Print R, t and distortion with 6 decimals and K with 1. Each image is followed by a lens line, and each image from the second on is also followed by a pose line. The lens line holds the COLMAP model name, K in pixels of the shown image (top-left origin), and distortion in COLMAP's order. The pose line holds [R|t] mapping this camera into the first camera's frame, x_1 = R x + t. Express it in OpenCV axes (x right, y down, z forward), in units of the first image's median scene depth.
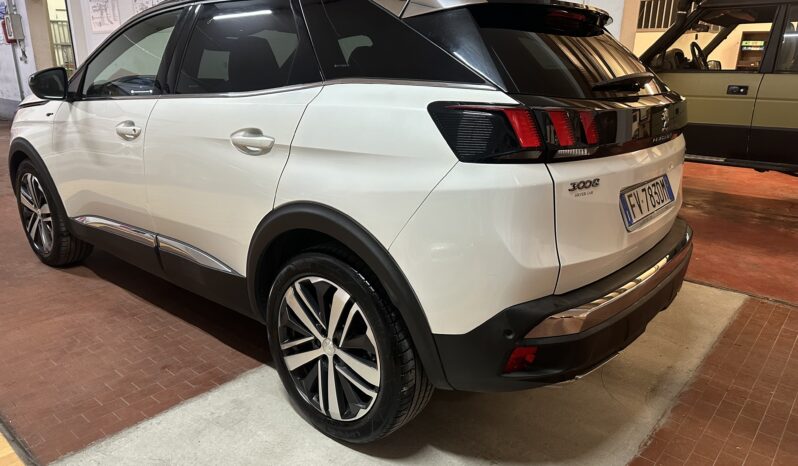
lens RADIAL K [[547.8, 0, 403.5], [0, 547.8, 233.8], [0, 0, 1]] dist [0.092747, -0.127079]
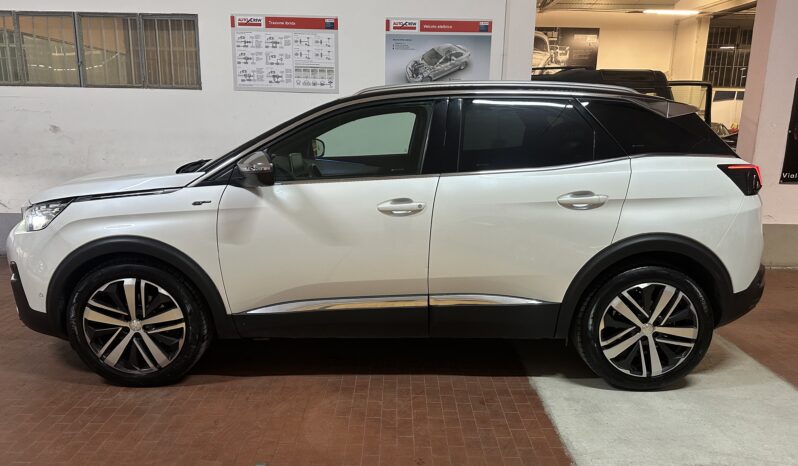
lens RADIAL K [[547.8, 0, 403.5], [0, 547.8, 233.8], [0, 0, 1]] dist [0.092747, -0.127079]
pose [[0.758278, -0.141642, 0.636358, -1.529481], [0.187918, 0.982170, -0.005307, -0.162481], [-0.624260, 0.123607, 0.771376, 0.211365]]
